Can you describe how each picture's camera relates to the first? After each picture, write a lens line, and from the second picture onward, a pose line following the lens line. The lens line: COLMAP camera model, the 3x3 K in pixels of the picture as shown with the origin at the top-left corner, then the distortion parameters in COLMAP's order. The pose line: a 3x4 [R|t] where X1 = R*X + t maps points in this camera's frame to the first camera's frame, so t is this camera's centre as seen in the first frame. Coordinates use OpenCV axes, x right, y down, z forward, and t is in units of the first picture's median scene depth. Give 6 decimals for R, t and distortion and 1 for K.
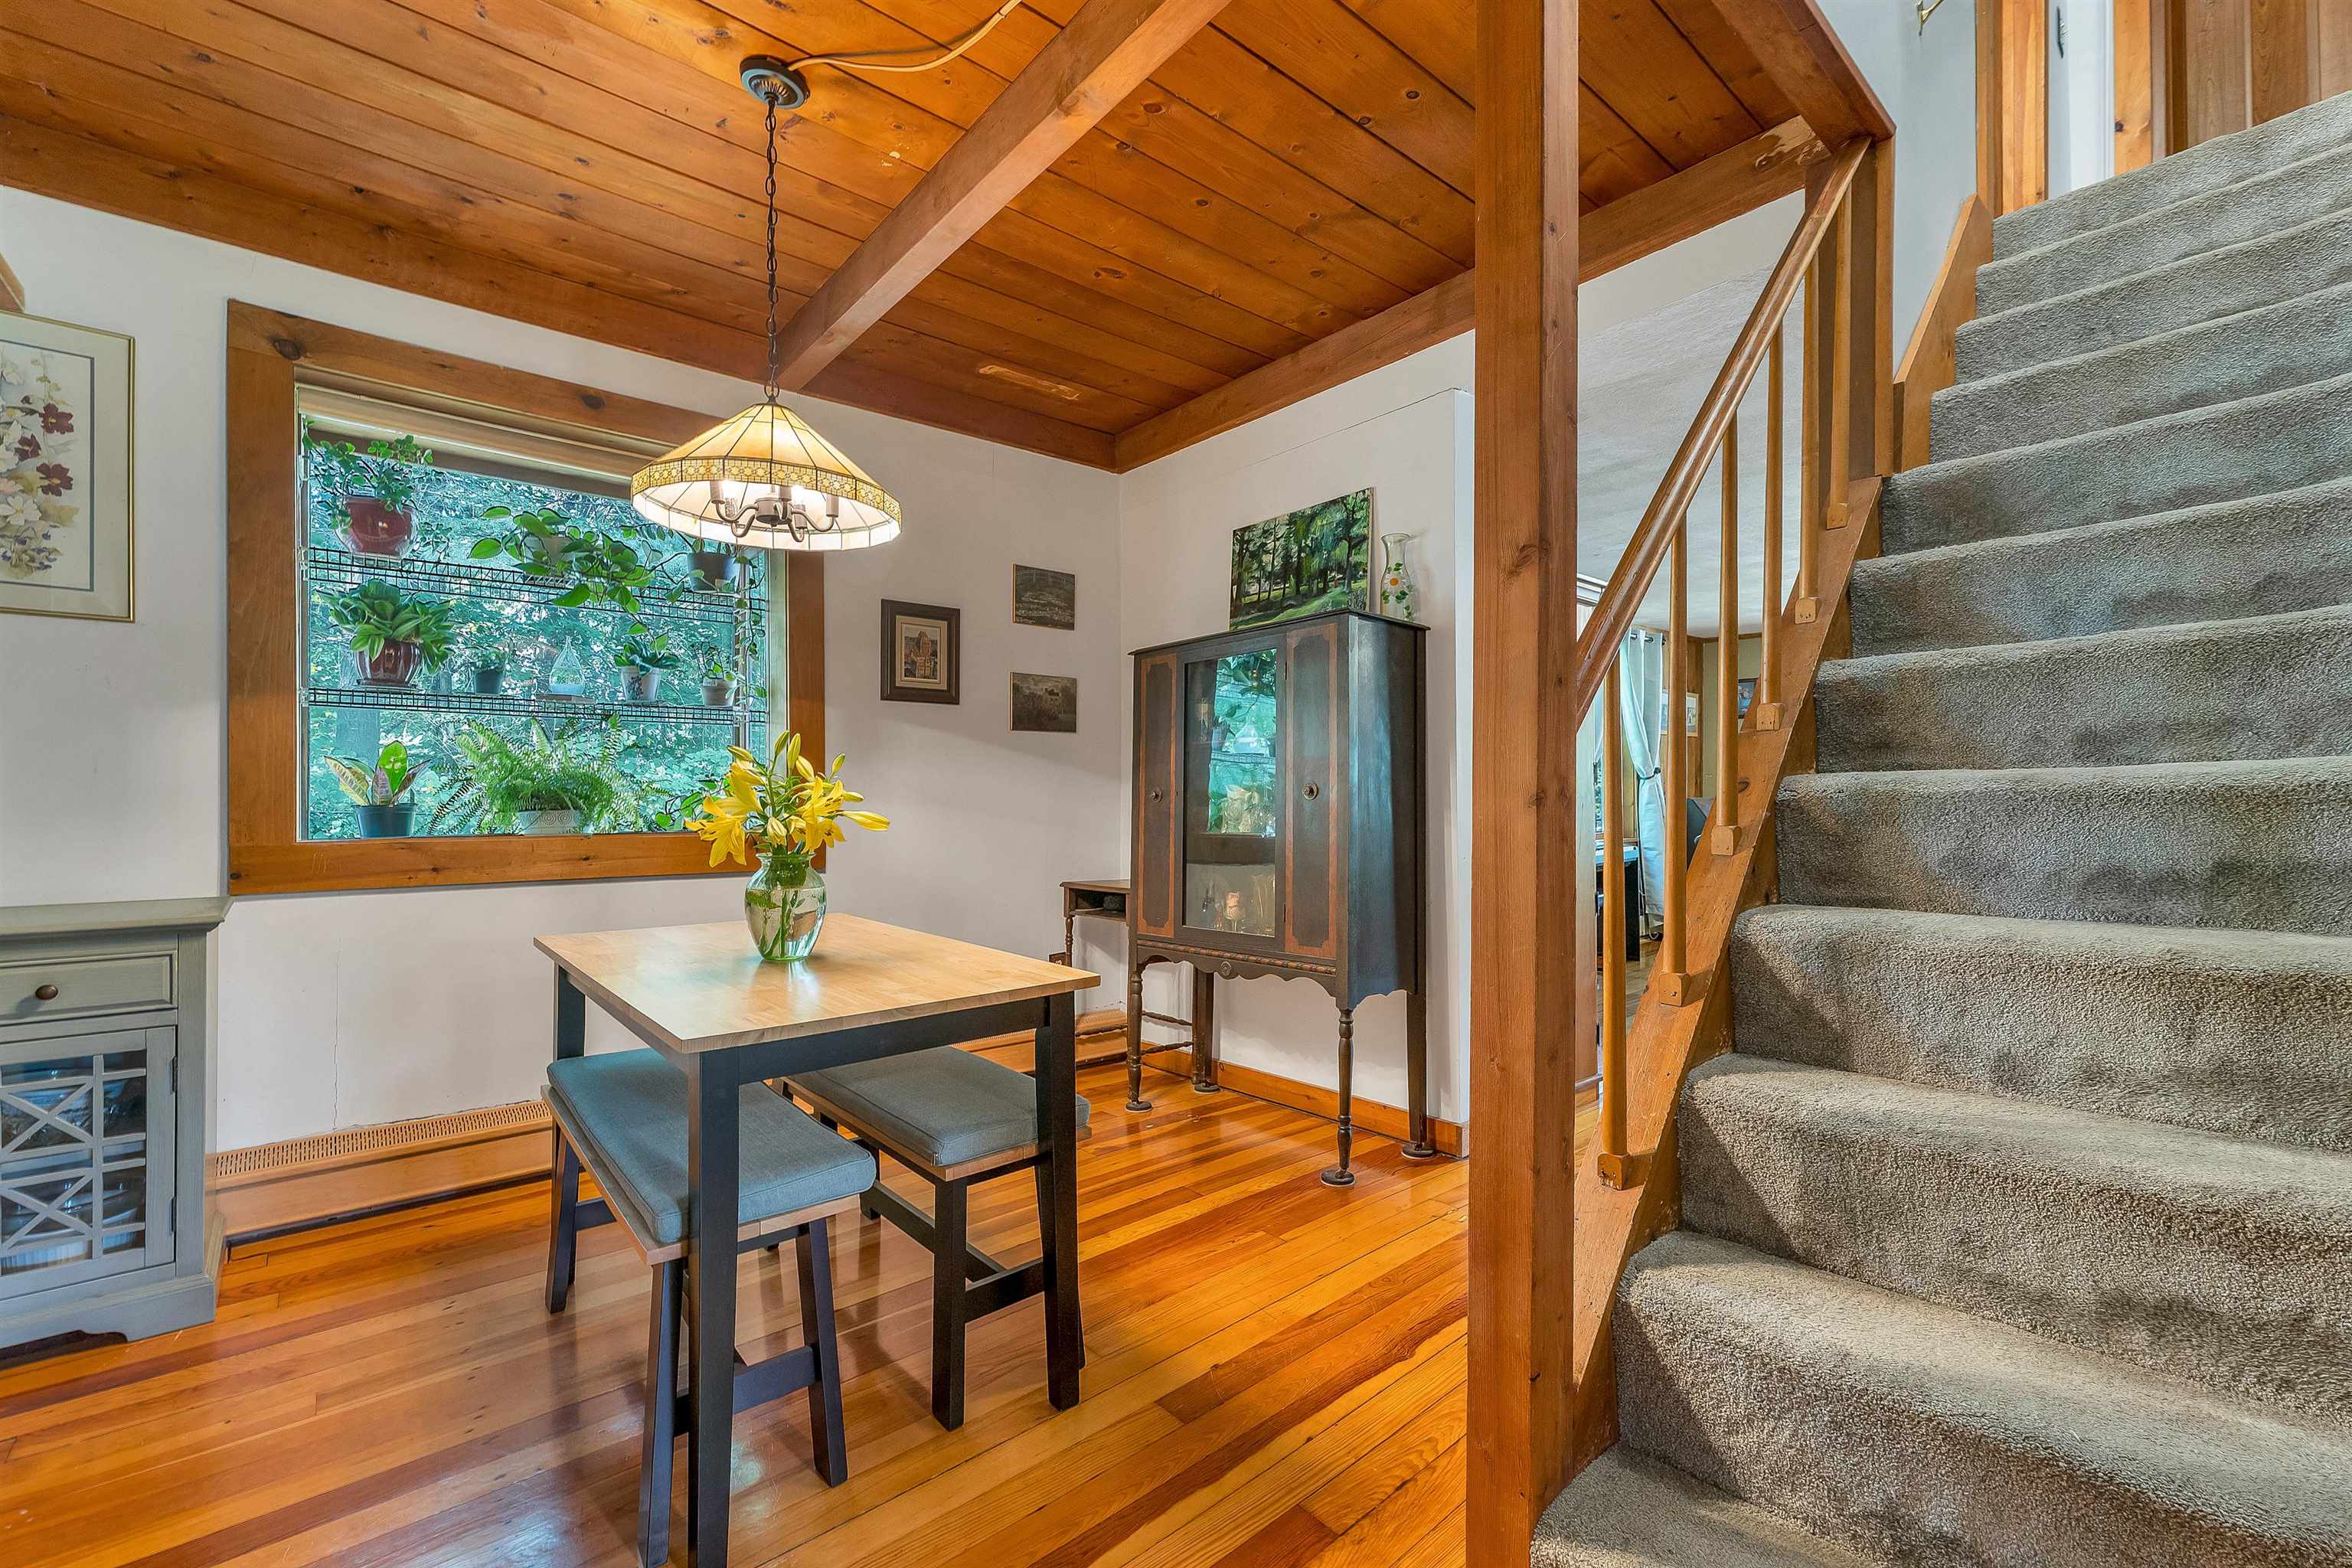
lens RADIAL K [[968.8, 0, 1168.3], [0, 968.8, 782.6], [0, 0, 1]] dist [0.002676, -0.000019]
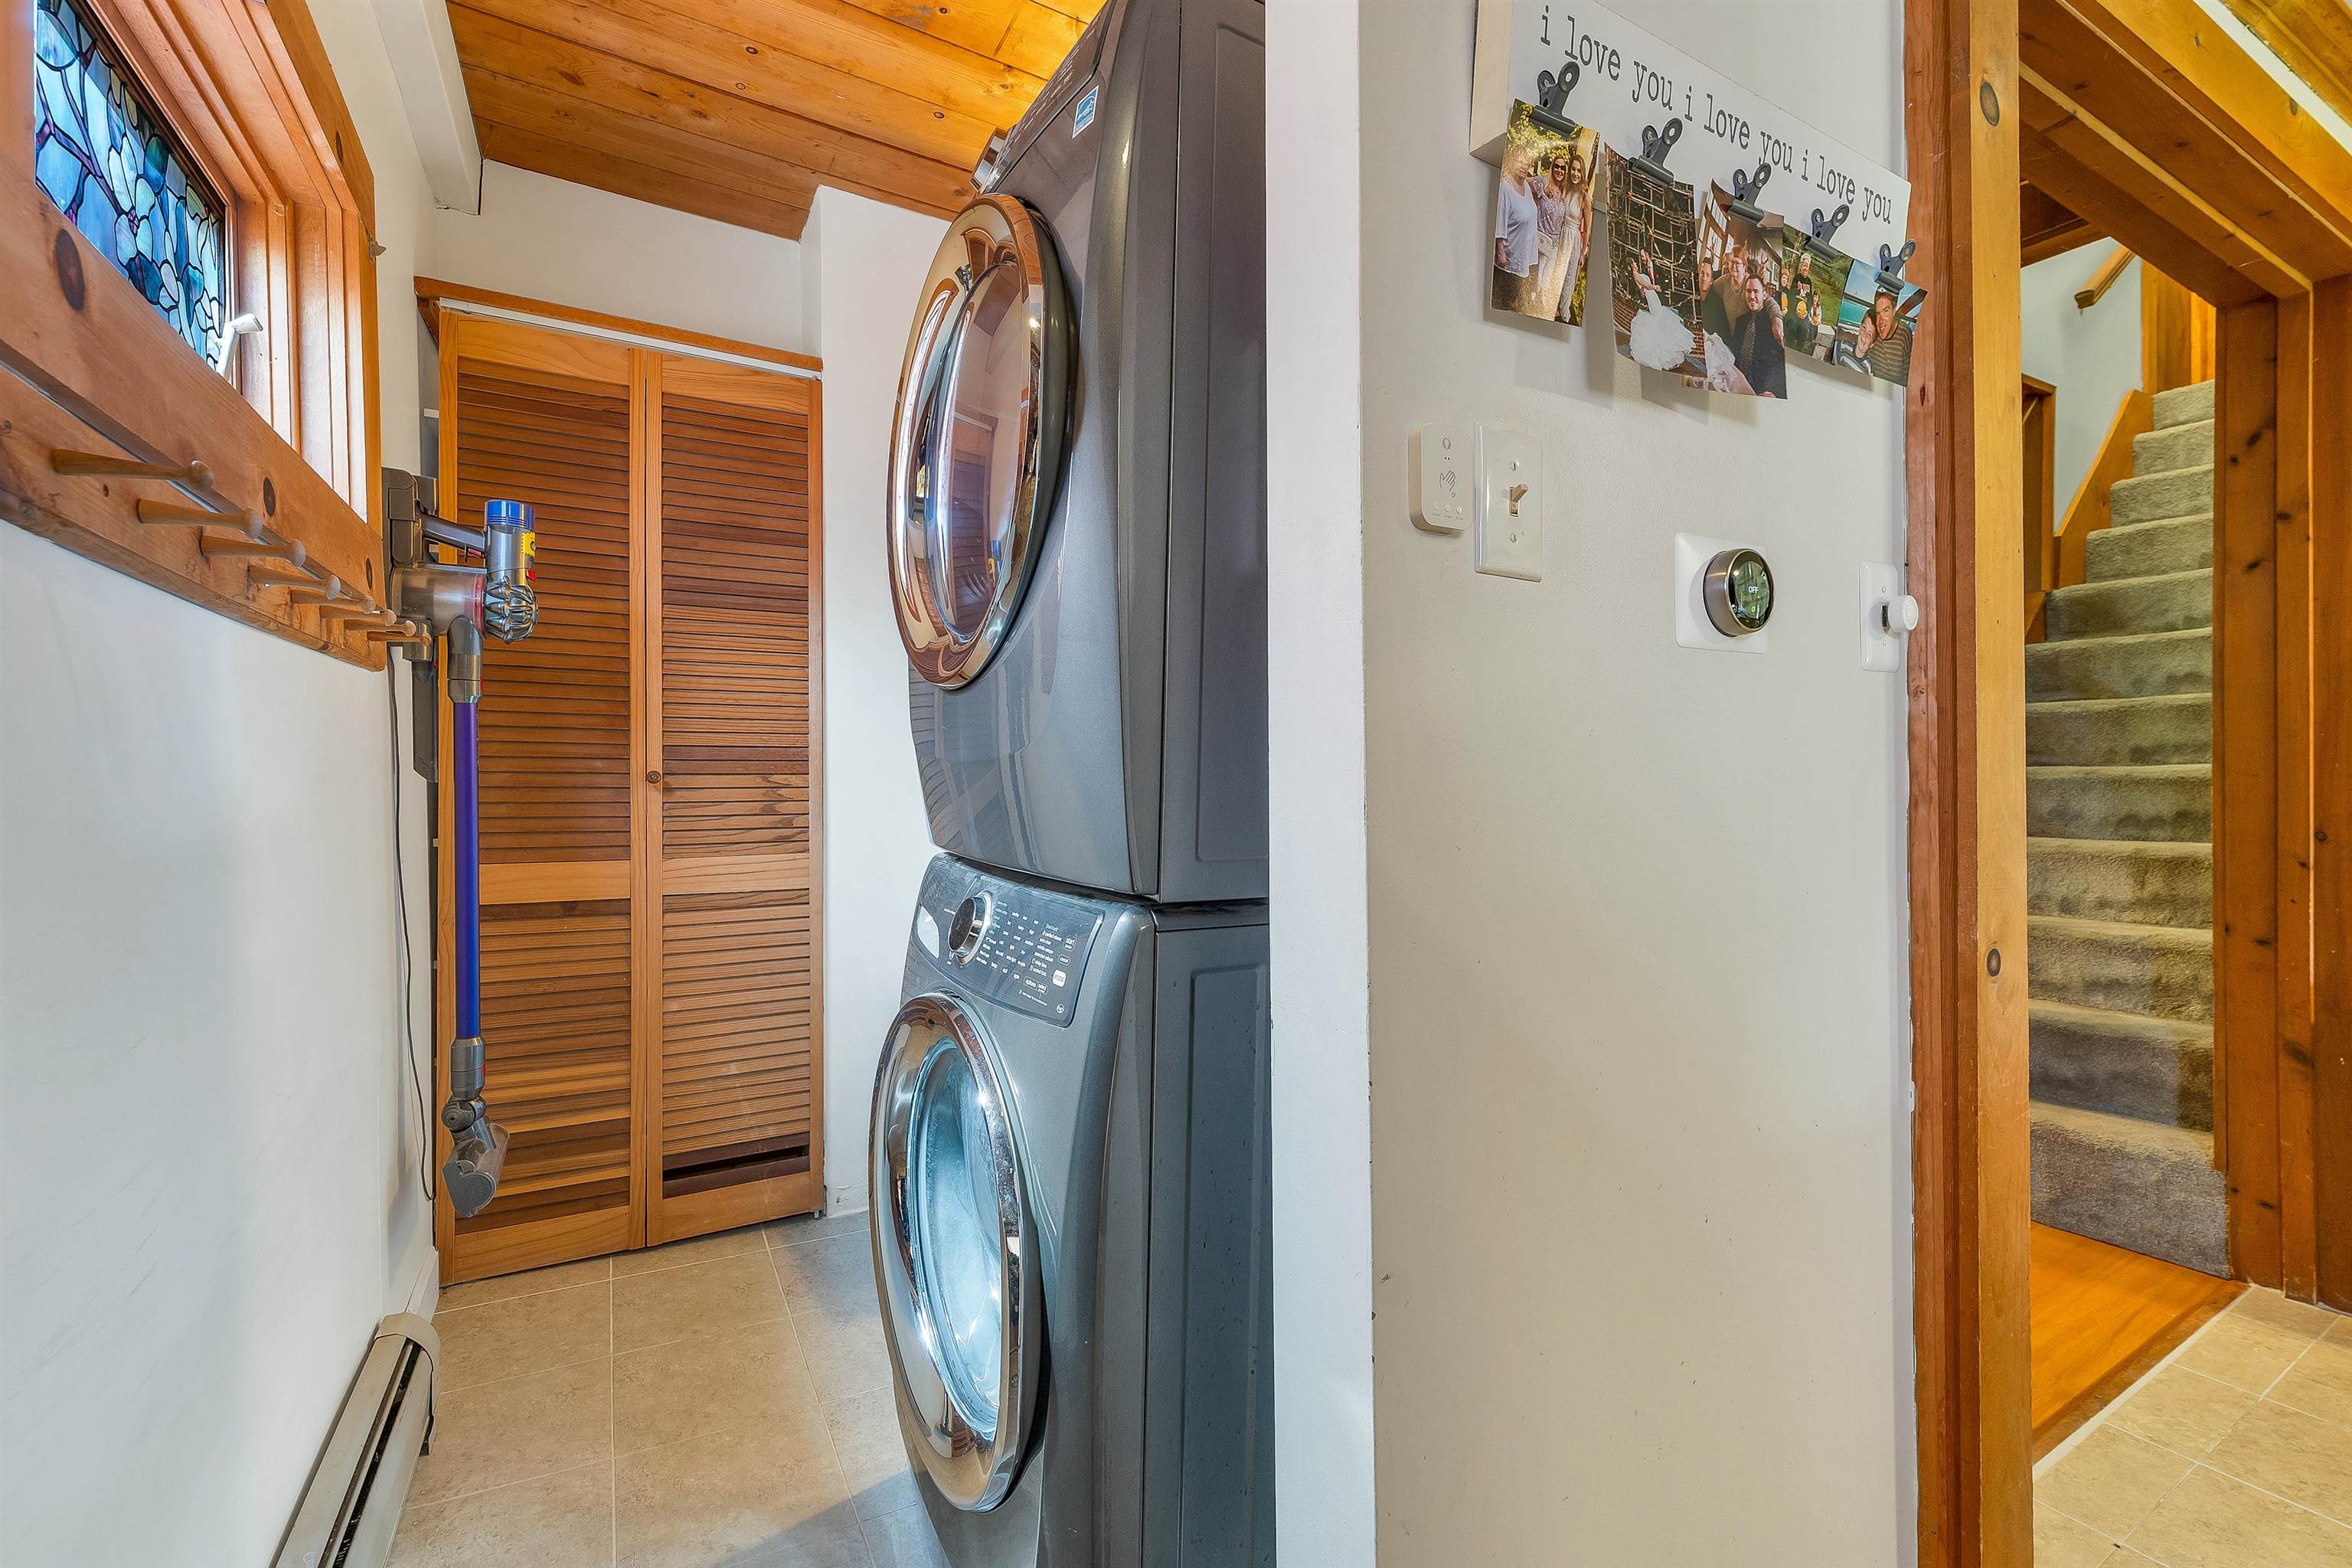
lens RADIAL K [[968.8, 0, 1168.3], [0, 968.8, 782.6], [0, 0, 1]] dist [0.002676, -0.000019]
pose [[0.982201, 0.001713, -0.187825, -0.647446], [0.003585, 0.999605, 0.027864, -0.046002], [0.187799, -0.028042, 0.981807, -1.374980]]
